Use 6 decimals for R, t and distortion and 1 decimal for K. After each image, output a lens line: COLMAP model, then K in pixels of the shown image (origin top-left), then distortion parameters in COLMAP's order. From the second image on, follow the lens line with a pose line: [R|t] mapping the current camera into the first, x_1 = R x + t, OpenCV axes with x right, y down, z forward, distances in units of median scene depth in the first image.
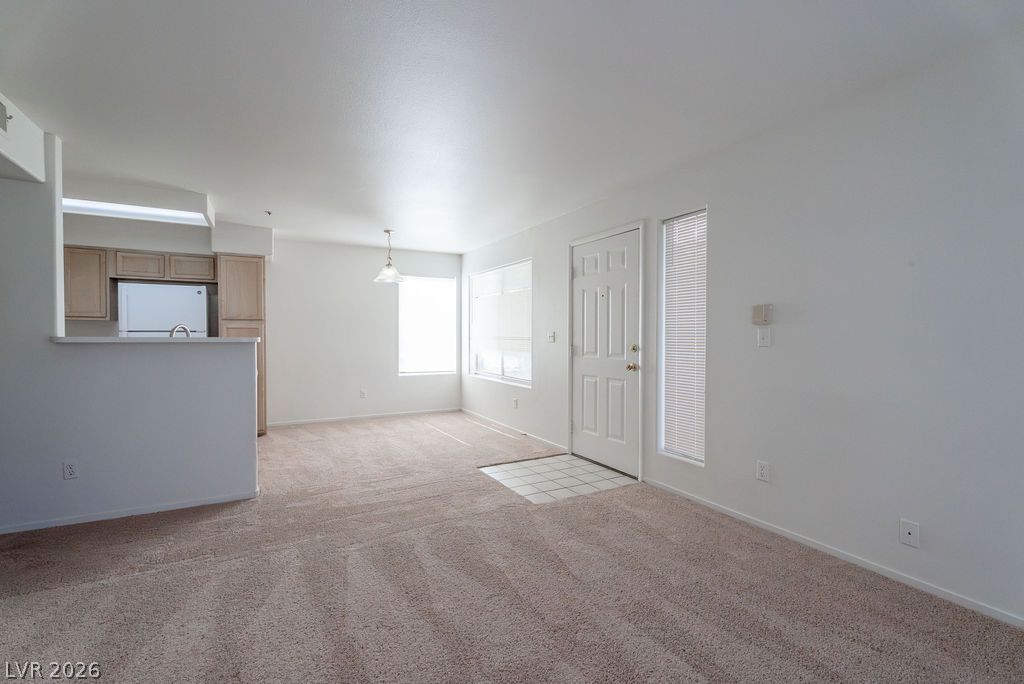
lens RADIAL K [[454.0, 0, 512.0], [0, 454.0, 342.0], [0, 0, 1]] dist [0.003966, 0.000289]
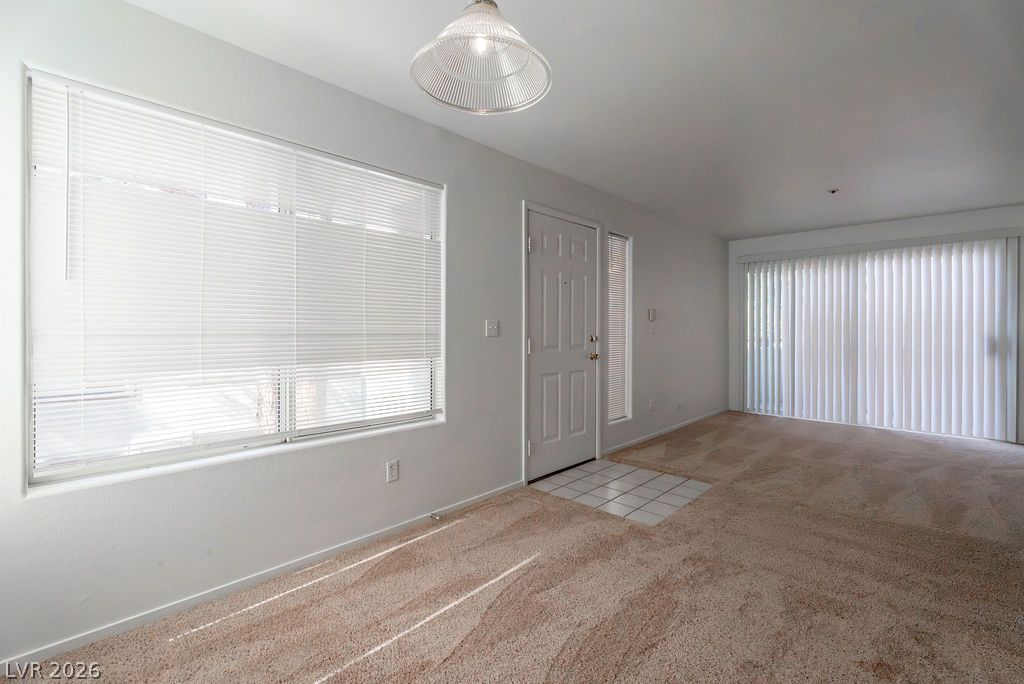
lens RADIAL K [[457.0, 0, 510.4], [0, 457.0, 330.3], [0, 0, 1]] dist [0.002362, 0.000146]
pose [[-0.298636, -0.005499, 0.954351, -0.591854], [0.013025, 0.999867, 0.009837, -0.015916], [-0.954278, 0.015368, -0.298524, 1.269435]]
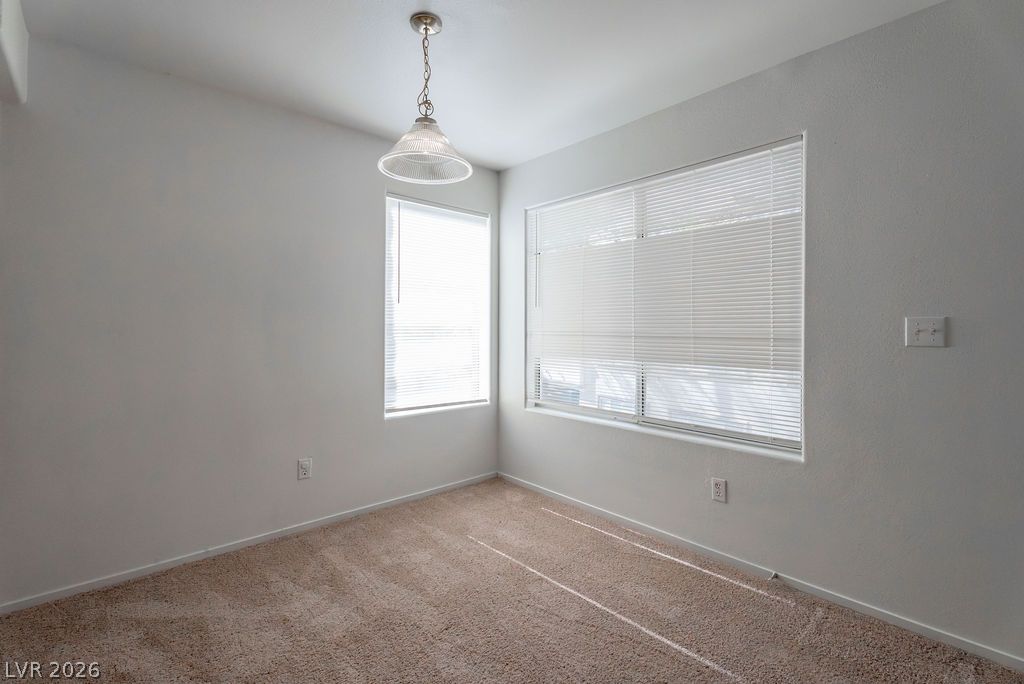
lens RADIAL K [[457.0, 0, 510.4], [0, 457.0, 330.3], [0, 0, 1]] dist [0.002362, 0.000146]
pose [[0.971370, 0.004168, 0.237537, -0.349003], [-0.000196, 0.999860, -0.016743, -0.007026], [-0.237573, 0.016217, 0.971234, 0.786072]]
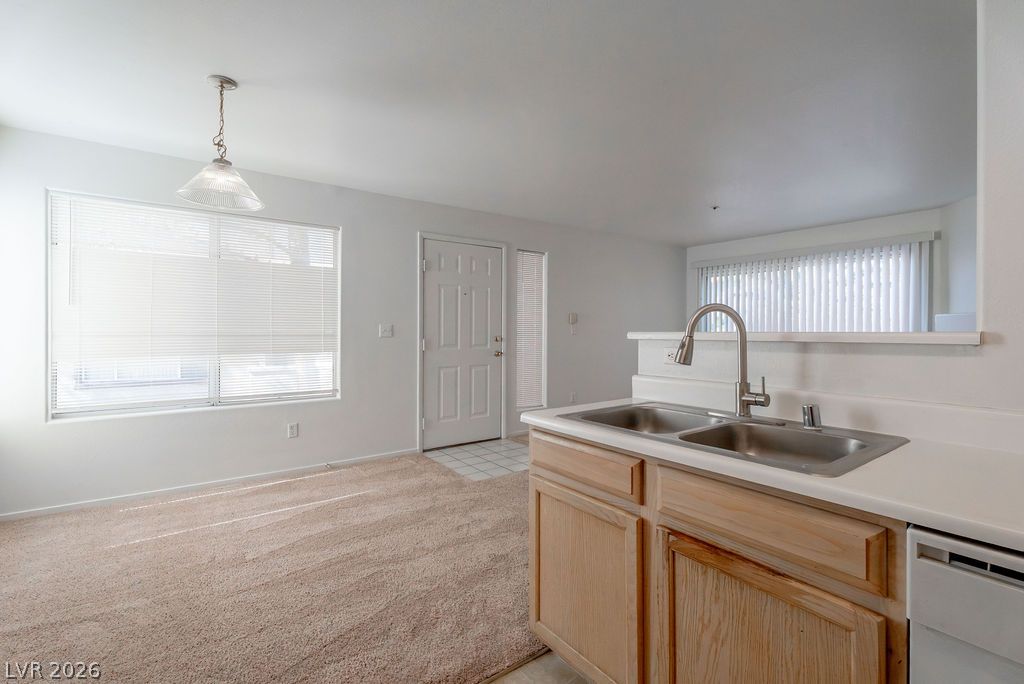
lens RADIAL K [[457.0, 0, 510.4], [0, 457.0, 330.3], [0, 0, 1]] dist [0.002362, 0.000146]
pose [[-0.120550, -0.005653, 0.992691, -0.870287], [0.012177, 0.999900, 0.007173, -0.016840], [-0.992633, 0.012953, -0.120469, 0.944085]]
